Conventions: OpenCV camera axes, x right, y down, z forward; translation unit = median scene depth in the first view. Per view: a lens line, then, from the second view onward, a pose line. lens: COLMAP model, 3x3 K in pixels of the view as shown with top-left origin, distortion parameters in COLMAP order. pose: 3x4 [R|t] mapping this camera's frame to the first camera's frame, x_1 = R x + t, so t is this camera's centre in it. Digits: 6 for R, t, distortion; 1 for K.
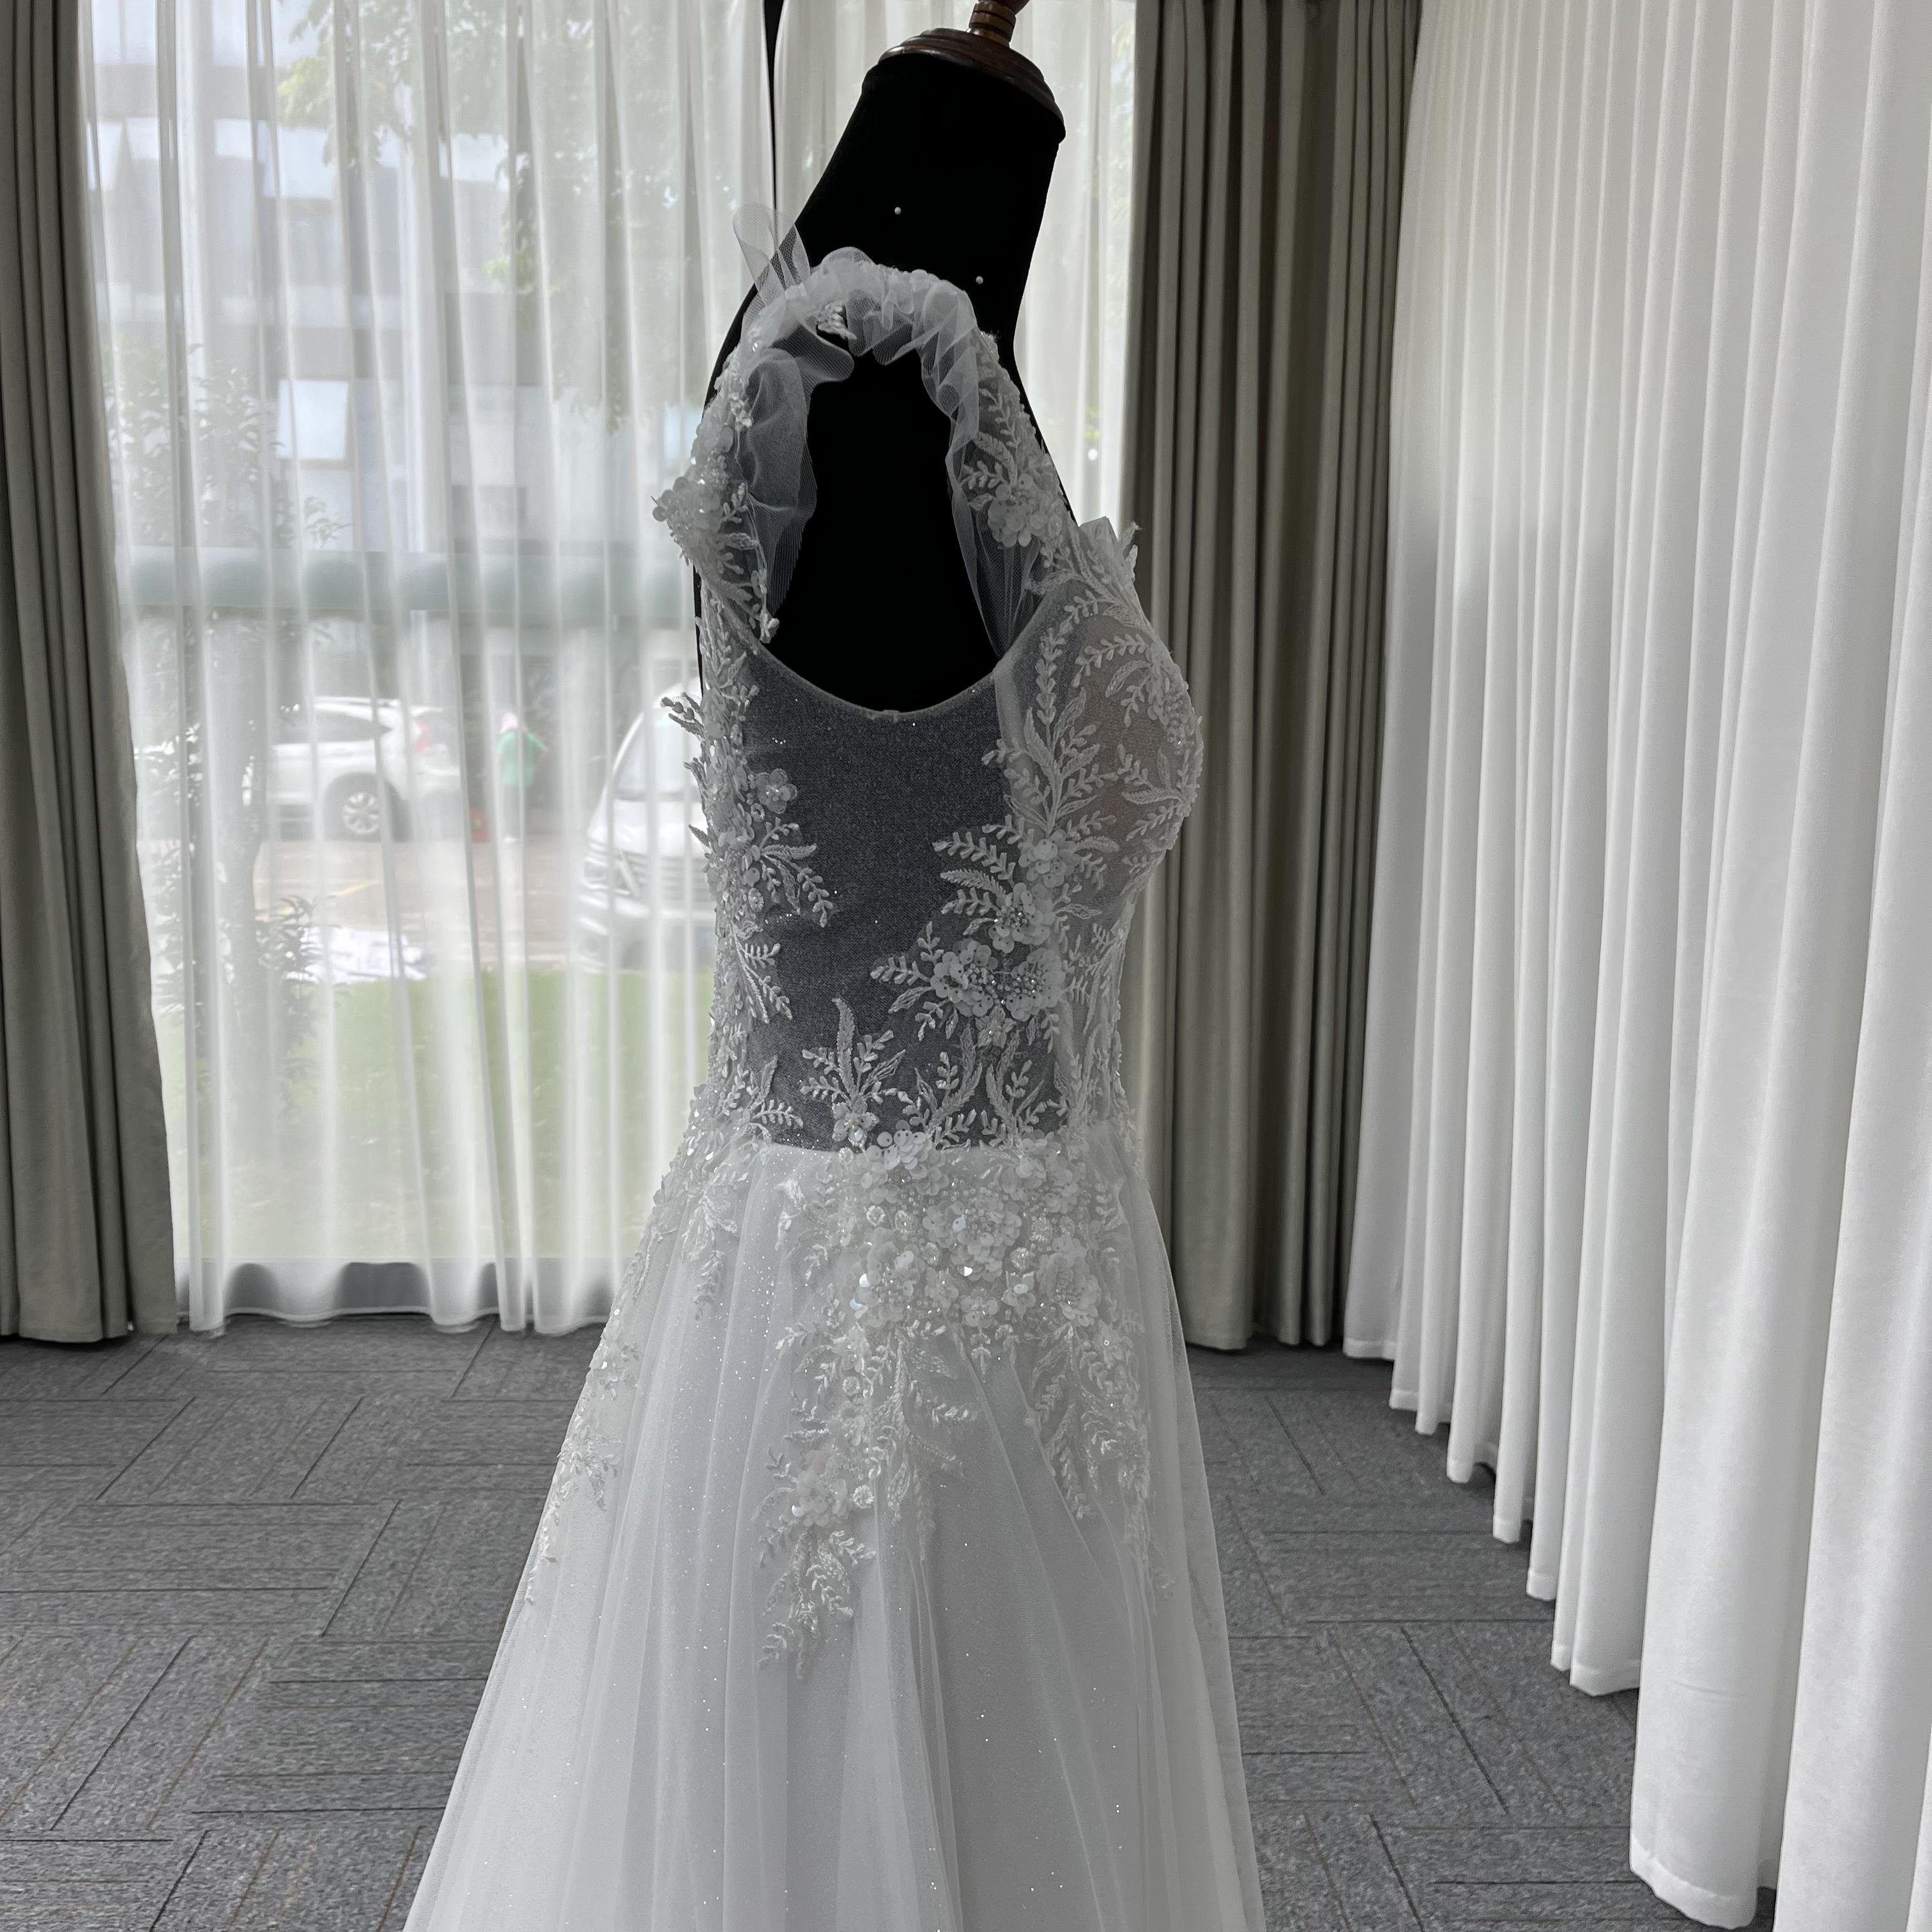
lens RADIAL K [[1909.7, 0, 969.4], [0, 1909.7, 986.0], [0, 0, 1]] dist [0.025020, -0.061228]
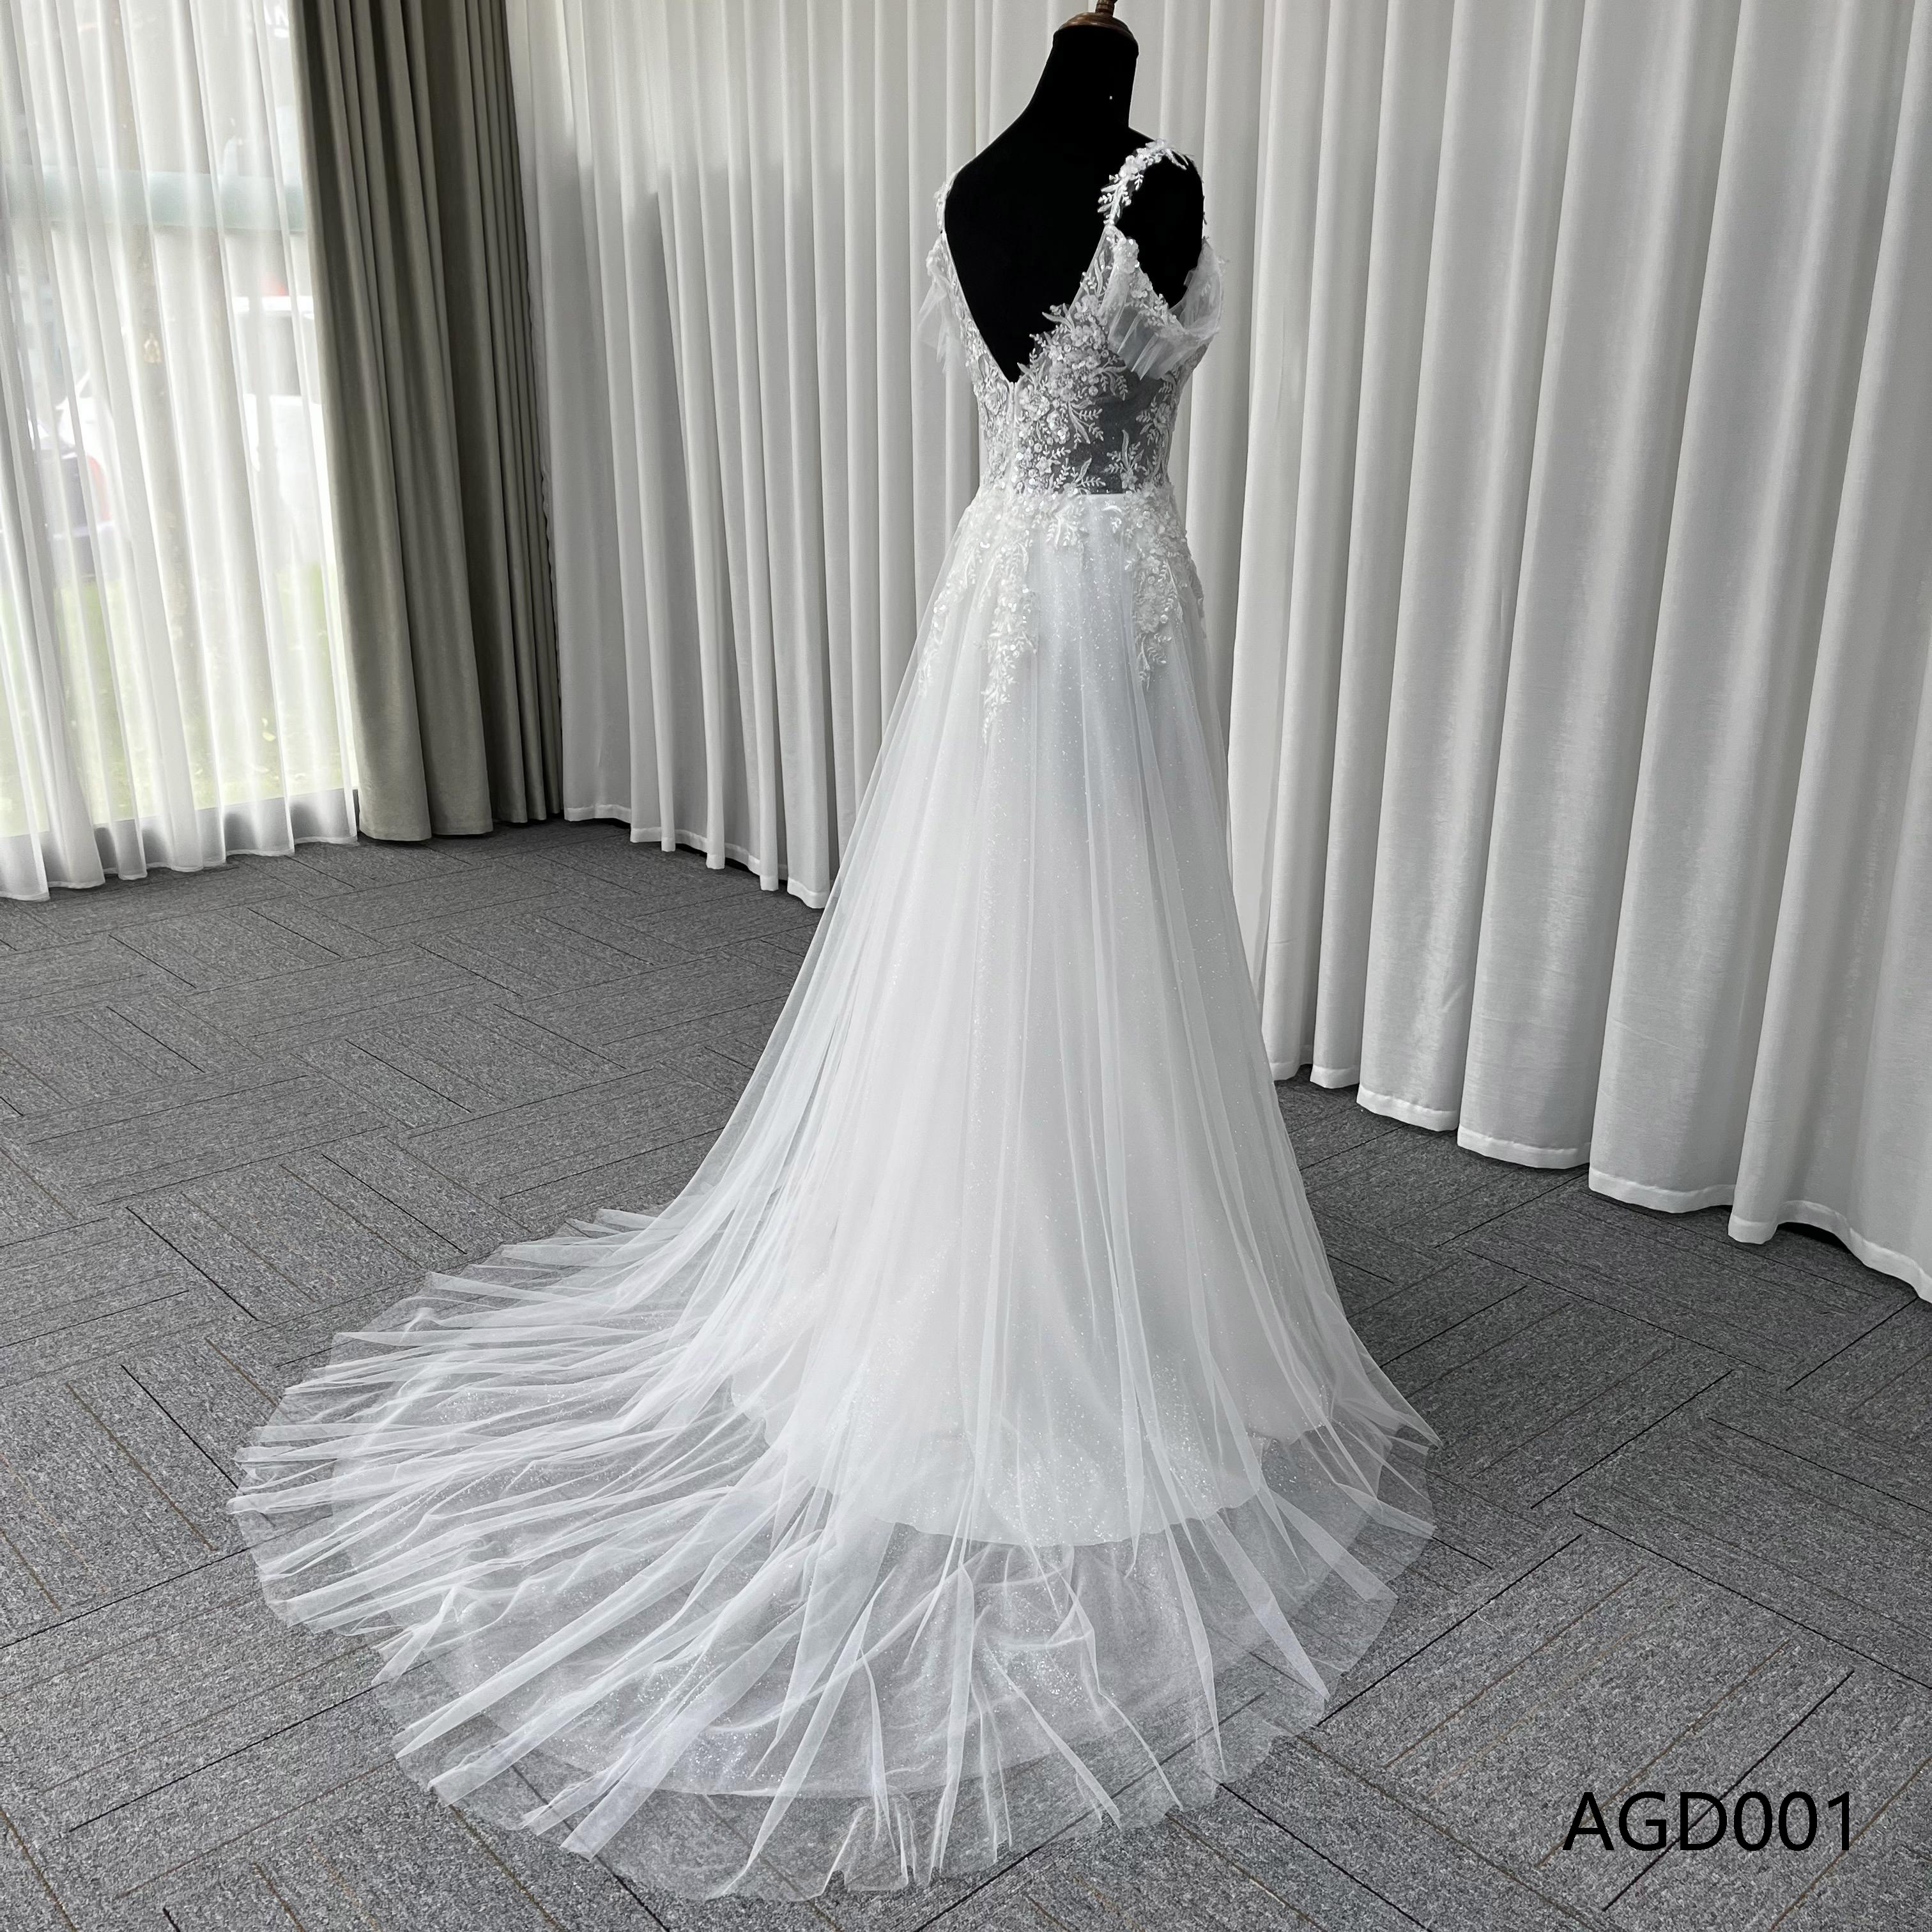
lens RADIAL K [[1909.7, 0, 969.4], [0, 1909.7, 986.0], [0, 0, 1]] dist [0.025020, -0.061228]
pose [[0.761206, -0.216670, 0.611244, -1.942303], [0.093423, 0.969342, 0.227263, 0.125836], [-0.641746, -0.115890, 0.758111, -0.887110]]
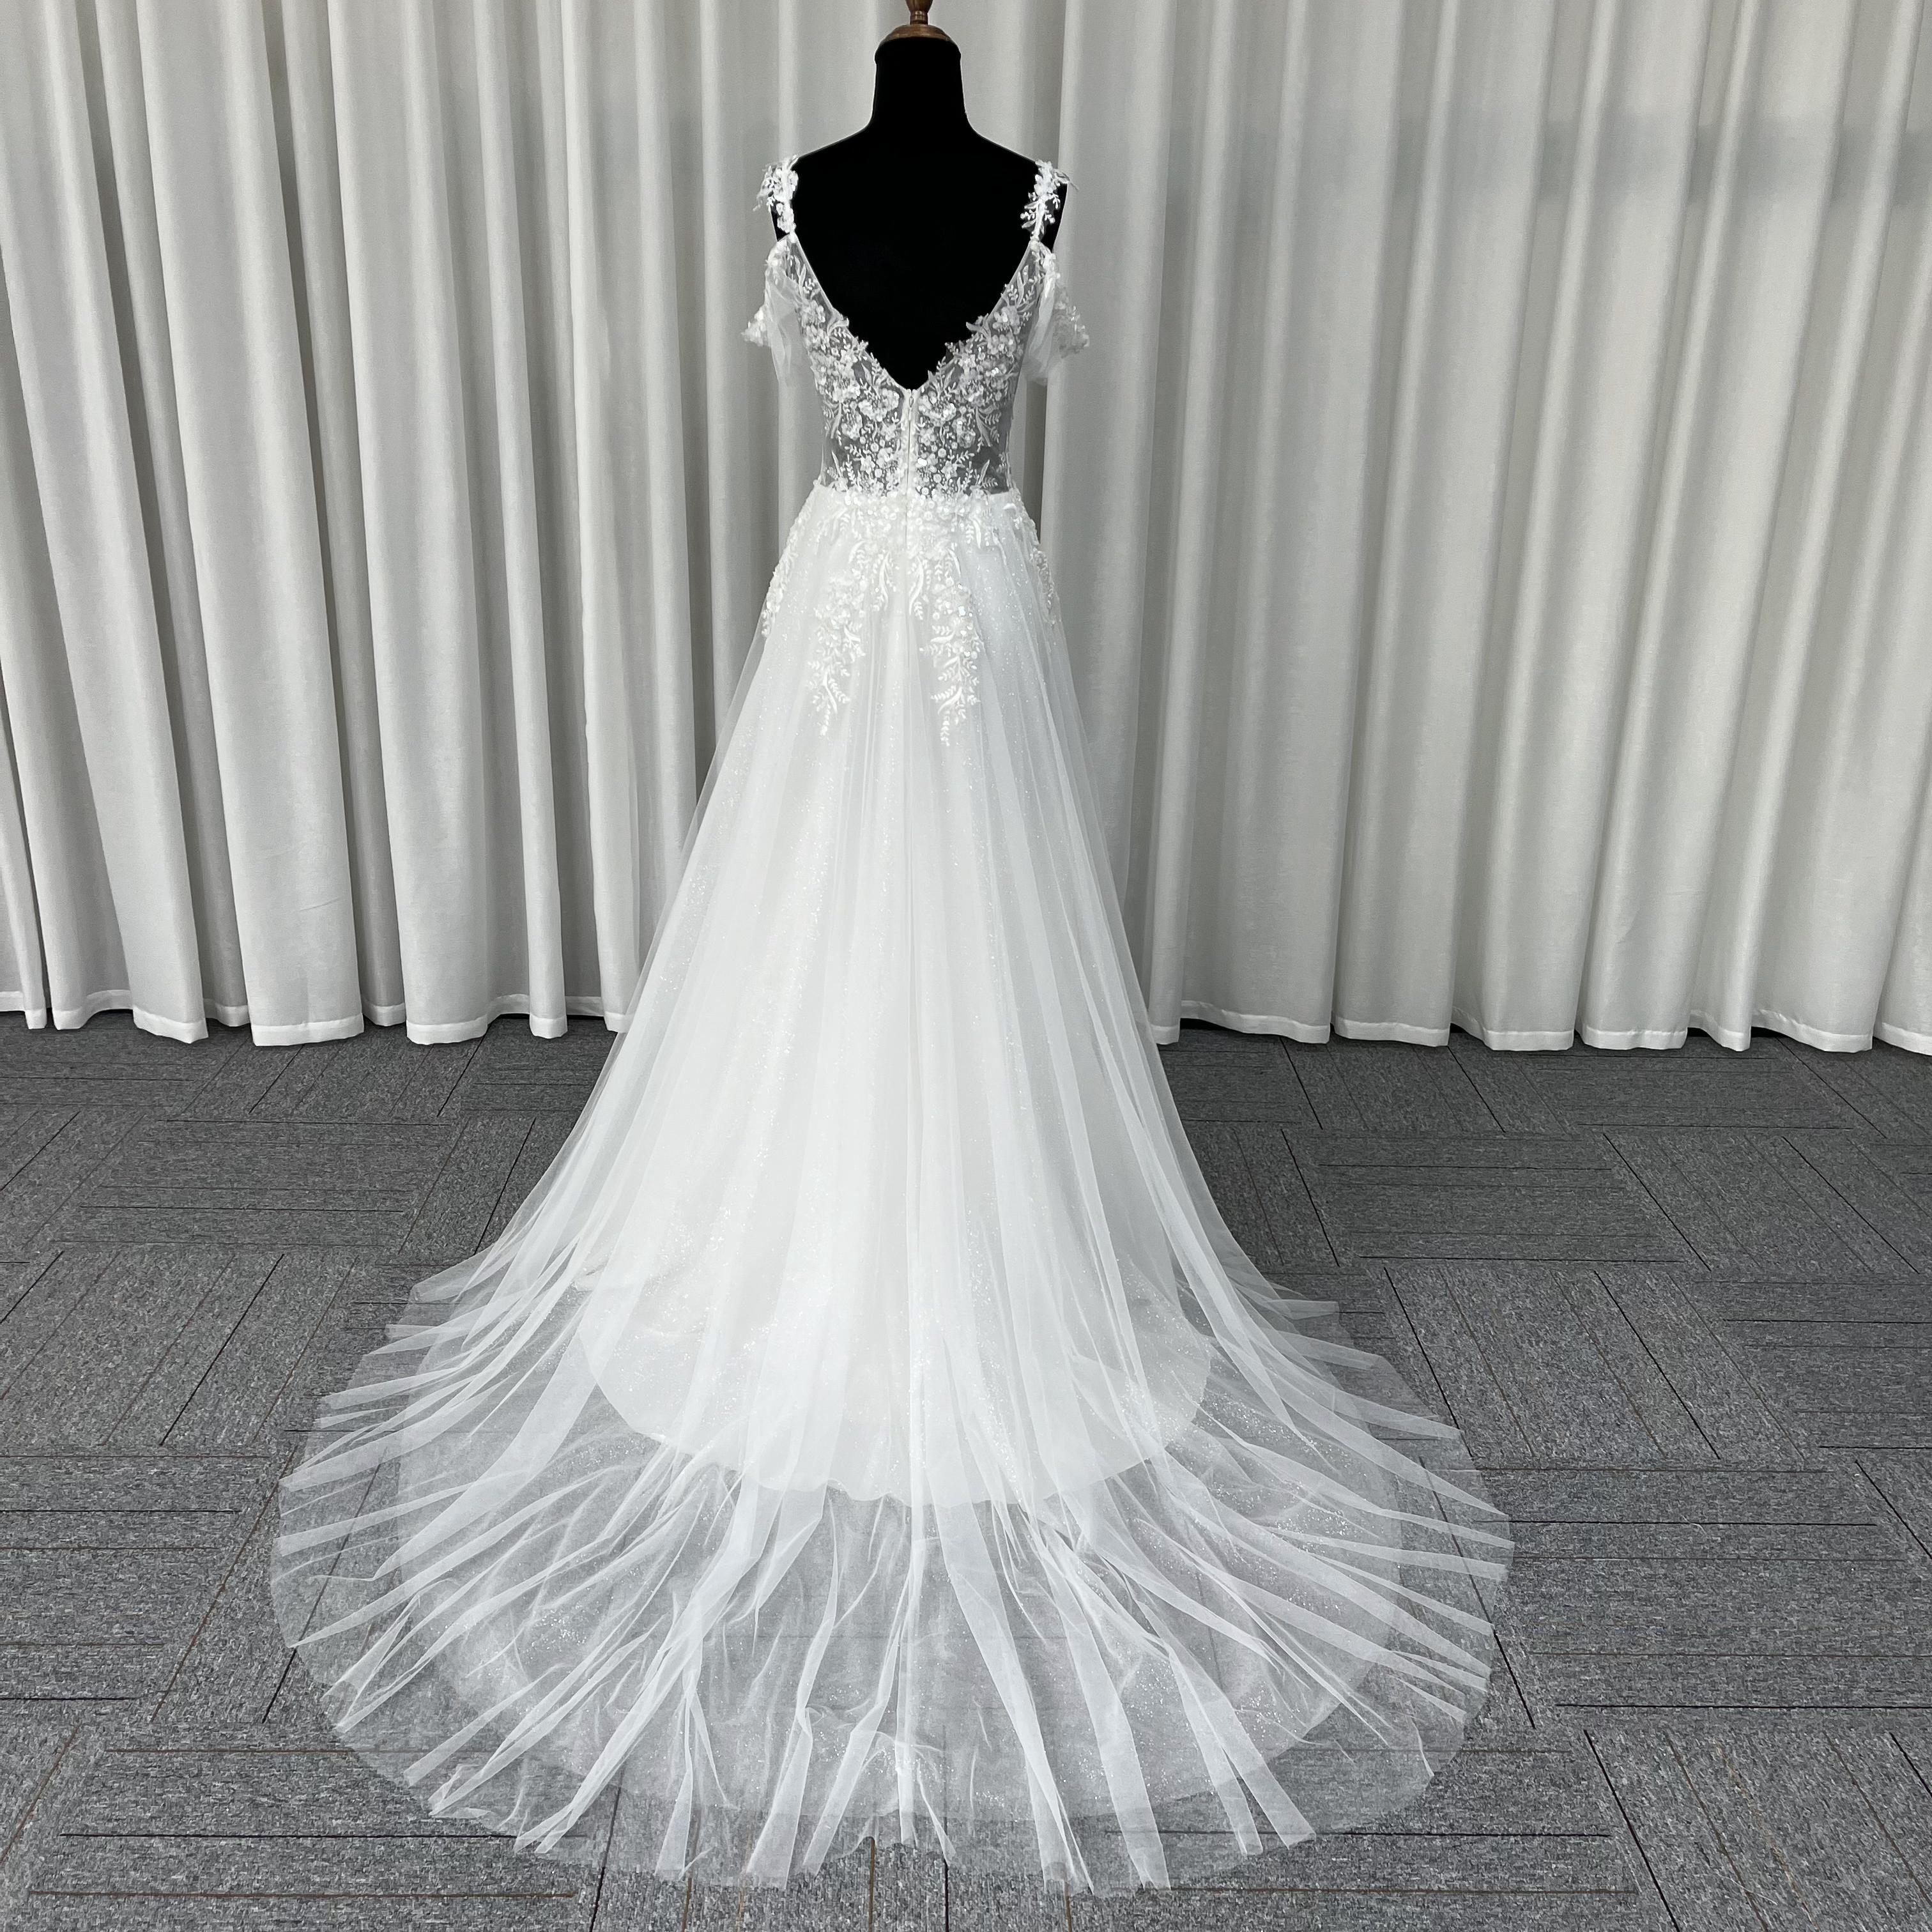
lens RADIAL K [[1939.4, 0, 966.0], [0, 1939.4, 966.0], [0, 0, 1]] dist [0.127185, -0.375447]
pose [[0.014013, -0.349476, 0.936840, -2.915630], [0.116982, 0.931071, 0.345574, -0.251075], [-0.993035, 0.104751, 0.053930, 0.986257]]
